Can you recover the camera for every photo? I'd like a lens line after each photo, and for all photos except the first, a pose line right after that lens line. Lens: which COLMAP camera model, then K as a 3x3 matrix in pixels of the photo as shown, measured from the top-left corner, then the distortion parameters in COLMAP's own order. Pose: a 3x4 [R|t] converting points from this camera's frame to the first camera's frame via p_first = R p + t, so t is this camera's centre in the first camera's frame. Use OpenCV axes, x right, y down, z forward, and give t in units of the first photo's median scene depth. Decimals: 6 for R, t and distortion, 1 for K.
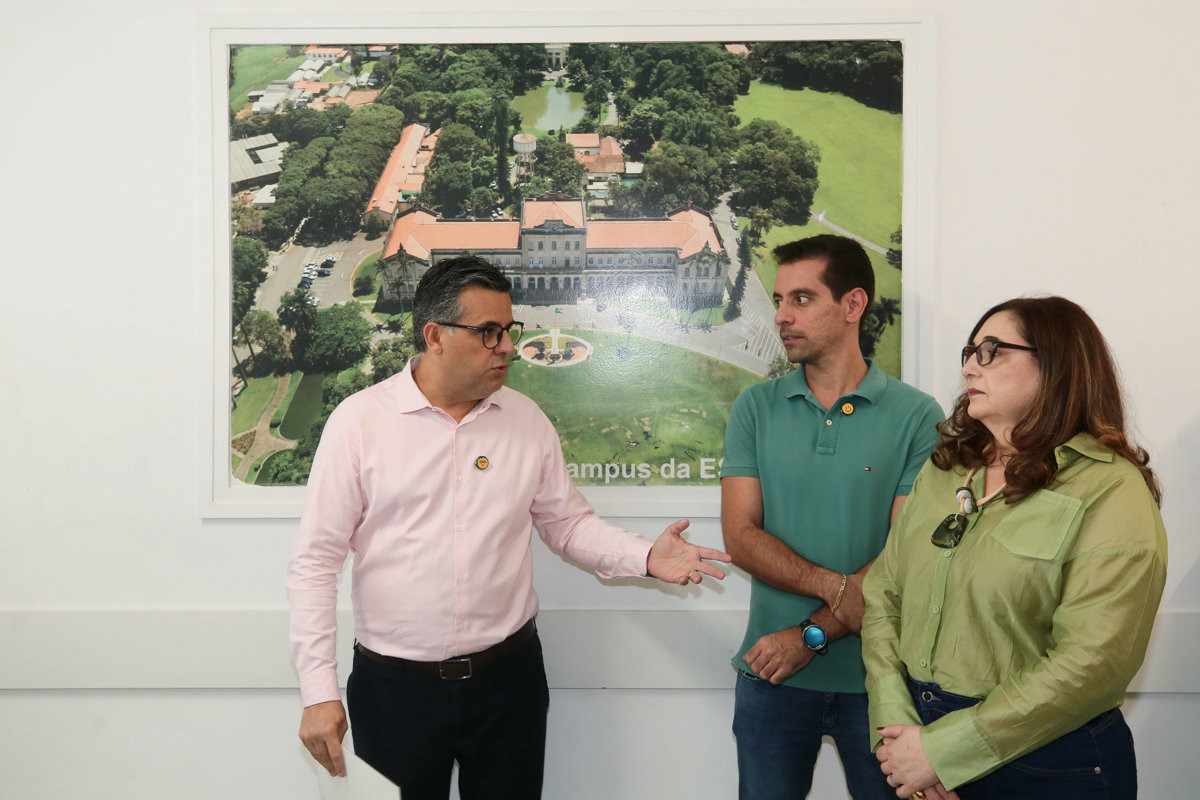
lens RADIAL K [[1202.5, 0, 686.8], [0, 1202.5, 378.1], [0, 0, 1]] dist [0.020830, 0.000000]
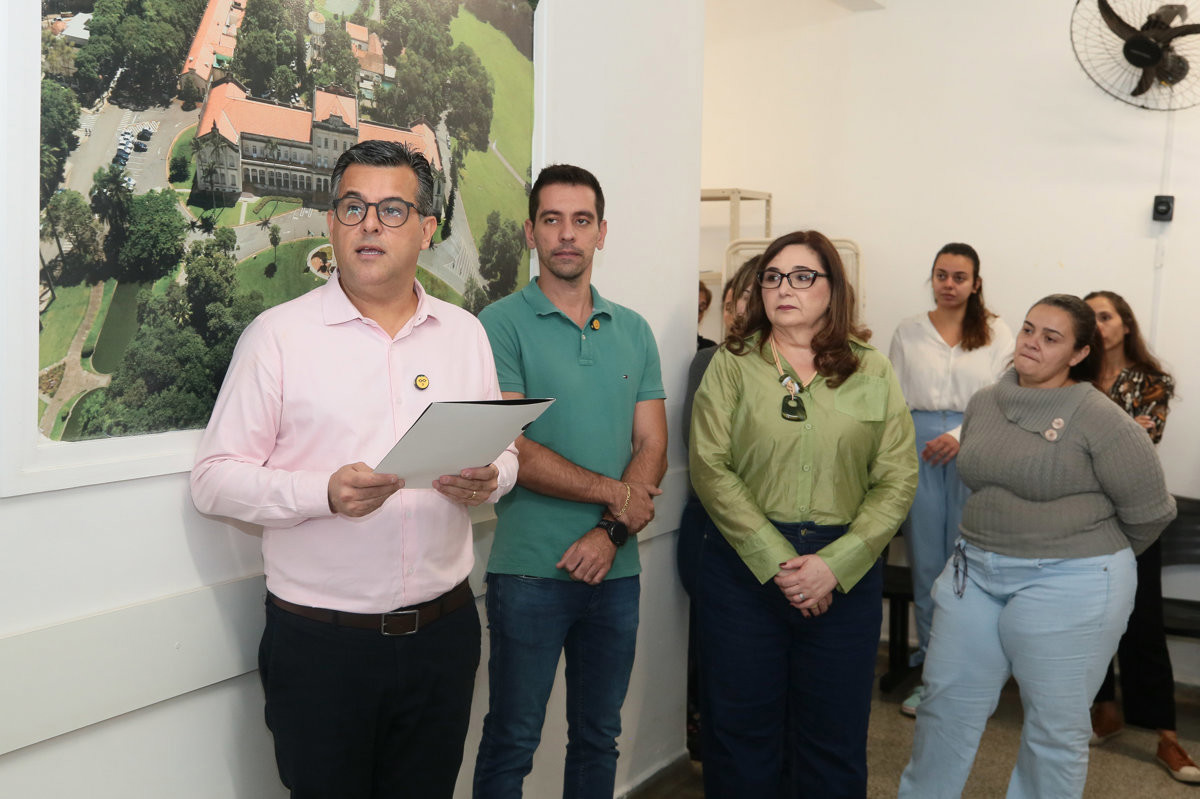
lens RADIAL K [[1391.0, 0, 574.7], [0, 1391.0, 312.8], [0, 0, 1]] dist [0.029976, 0.000000]
pose [[0.455999, 0.002671, 0.889976, -0.944039], [-0.008793, 0.999960, 0.001504, 0.010958], [-0.889937, -0.008511, 0.456004, 0.372381]]
